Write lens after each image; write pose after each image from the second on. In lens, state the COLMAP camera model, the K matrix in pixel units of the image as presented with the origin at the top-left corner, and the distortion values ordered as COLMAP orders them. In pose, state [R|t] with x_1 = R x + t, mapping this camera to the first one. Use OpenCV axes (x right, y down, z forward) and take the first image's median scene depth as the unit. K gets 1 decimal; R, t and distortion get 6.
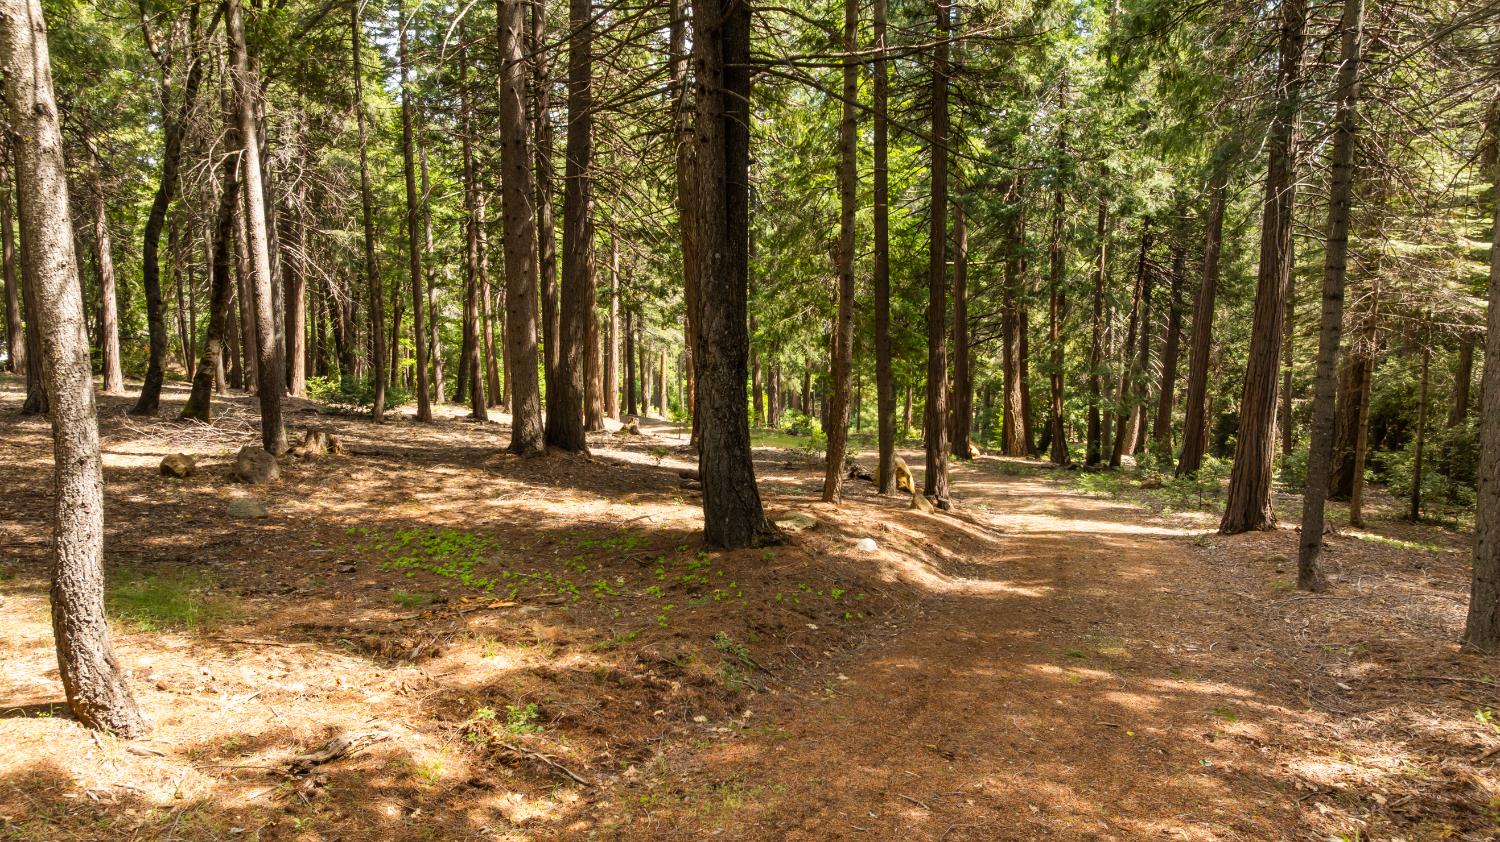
lens RADIAL K [[1030.9, 0, 736.4], [0, 1030.9, 420.8], [0, 0, 1]] dist [-0.018111, 0.015559]
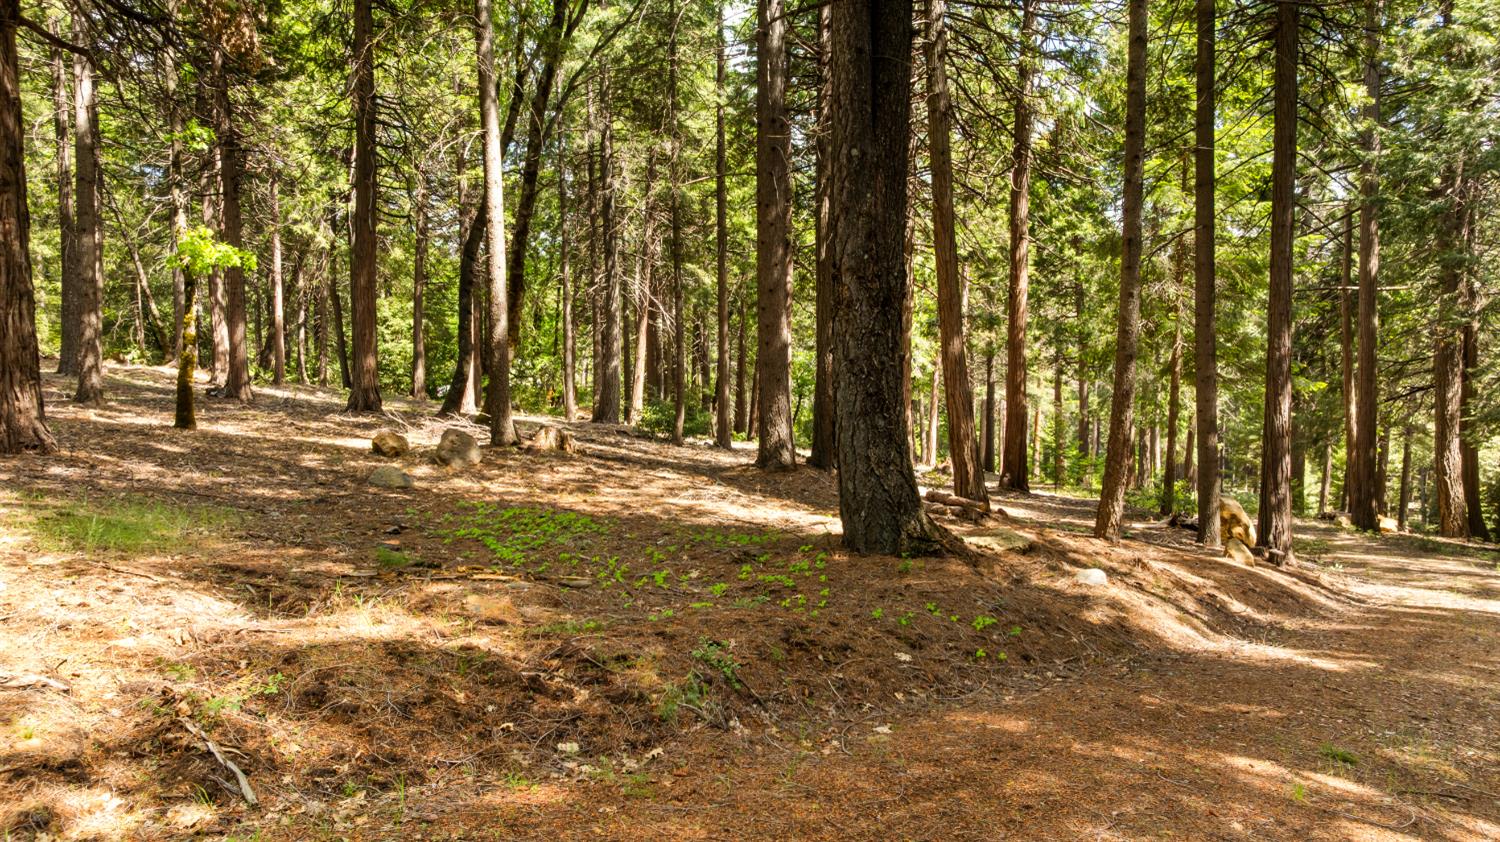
lens RADIAL K [[1030.9, 0, 763.7], [0, 1030.9, 424.0], [0, 0, 1]] dist [-0.018111, 0.015559]
pose [[0.934666, 0.036935, -0.353604, 0.135360], [-0.060509, 0.996604, -0.055842, 0.057593], [0.350341, 0.073590, 0.933727, 0.209402]]
